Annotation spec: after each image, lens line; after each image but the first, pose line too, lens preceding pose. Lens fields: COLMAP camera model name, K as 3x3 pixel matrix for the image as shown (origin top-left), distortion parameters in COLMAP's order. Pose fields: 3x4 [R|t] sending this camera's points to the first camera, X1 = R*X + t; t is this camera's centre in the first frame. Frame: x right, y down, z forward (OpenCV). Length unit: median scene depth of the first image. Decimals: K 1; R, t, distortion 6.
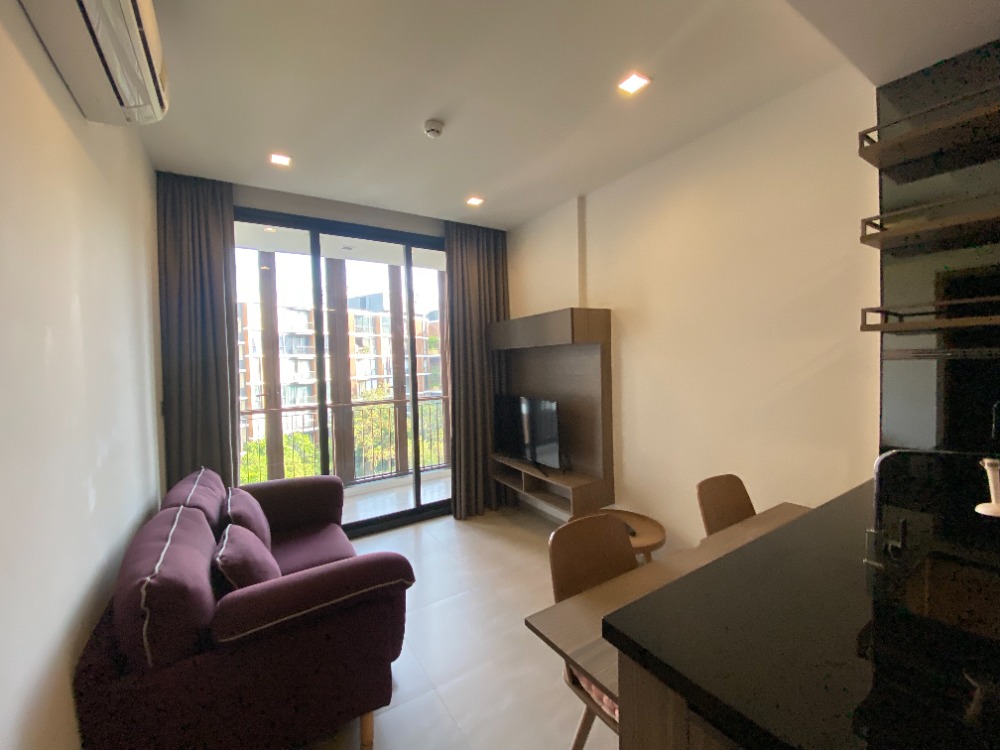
lens RADIAL K [[403.1, 0, 506.9], [0, 403.1, 375.7], [0, 0, 1]] dist [0.002117, -0.011718]
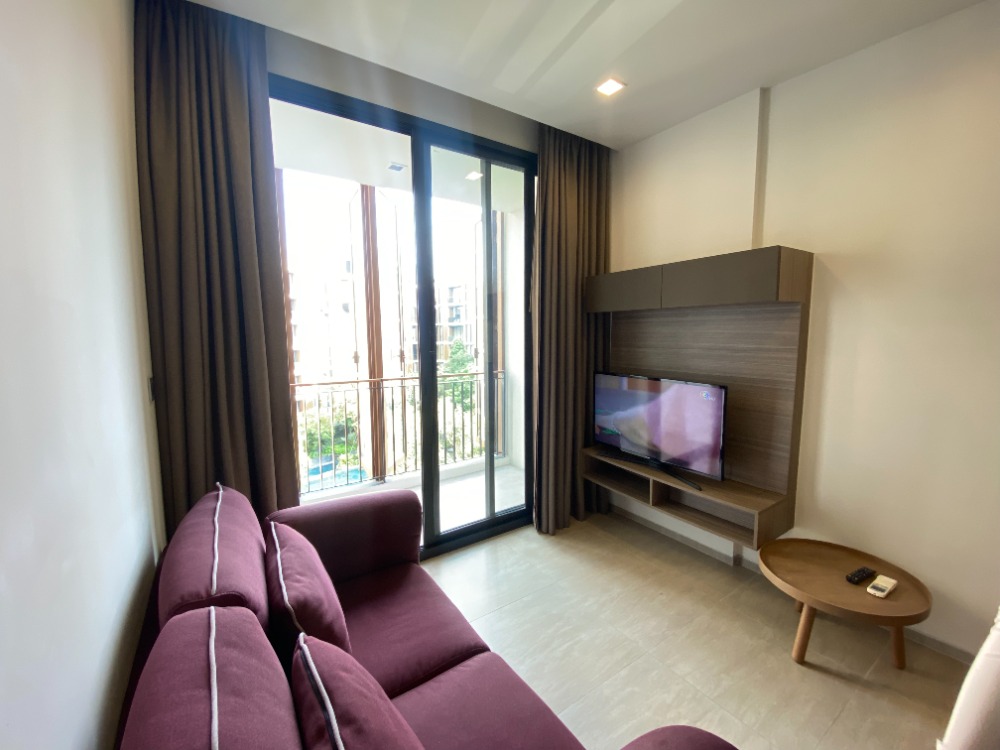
lens RADIAL K [[403.1, 0, 497.7], [0, 403.1, 372.2], [0, 0, 1]] dist [0.002117, -0.011718]
pose [[0.999579, 0.021602, 0.019379, -0.279960], [-0.022787, 0.997744, 0.063144, 0.005732], [-0.017971, -0.063559, 0.997816, 0.313441]]
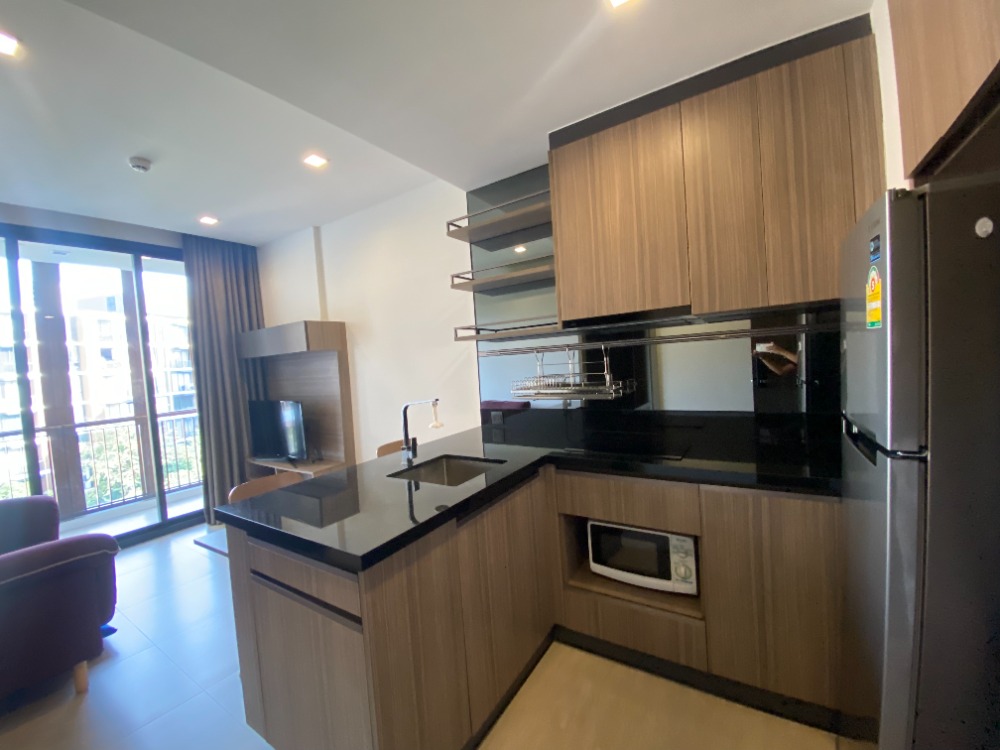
lens RADIAL K [[403.1, 0, 503.5], [0, 403.1, 374.3], [0, 0, 1]] dist [0.002117, -0.011718]
pose [[0.908052, -0.050018, 0.415860, 0.174419], [0.056361, 0.998406, -0.002983, 0.021374], [-0.415048, 0.026147, 0.909424, -0.292453]]
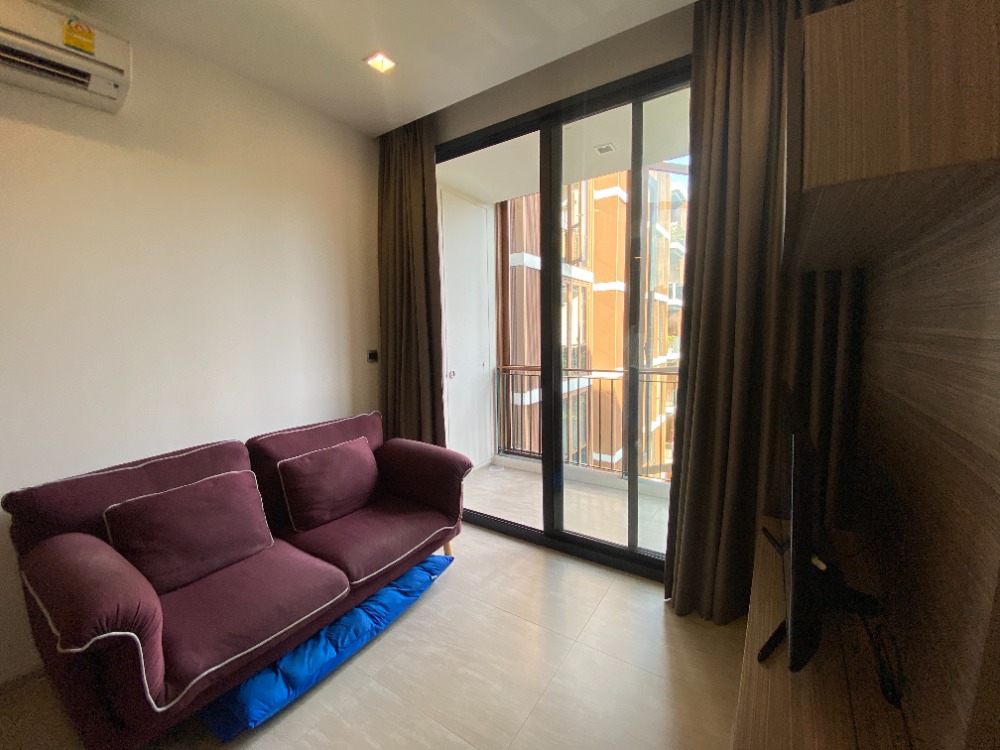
lens RADIAL K [[403.1, 0, 500.5], [0, 403.1, 373.6], [0, 0, 1]] dist [0.002117, -0.011718]
pose [[0.400933, 0.111136, -0.909341, 0.279645], [-0.023179, 0.993527, 0.111205, -0.002889], [0.915814, -0.023508, 0.400914, 0.704760]]
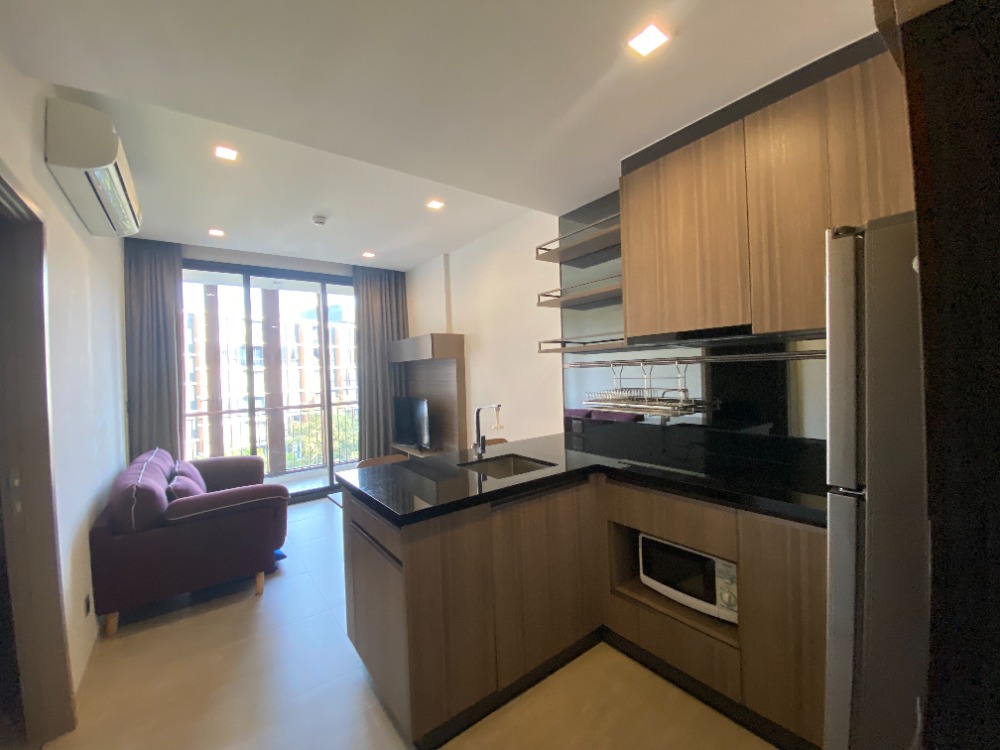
lens RADIAL K [[402.3, 0, 503.6], [0, 402.3, 375.6], [0, 0, 1]] dist [-0.004562, -0.008736]
pose [[0.996656, -0.006268, 0.081477, 0.274793], [0.008453, 0.999613, -0.026504, 0.018465], [-0.081279, 0.027104, 0.996323, -0.399850]]
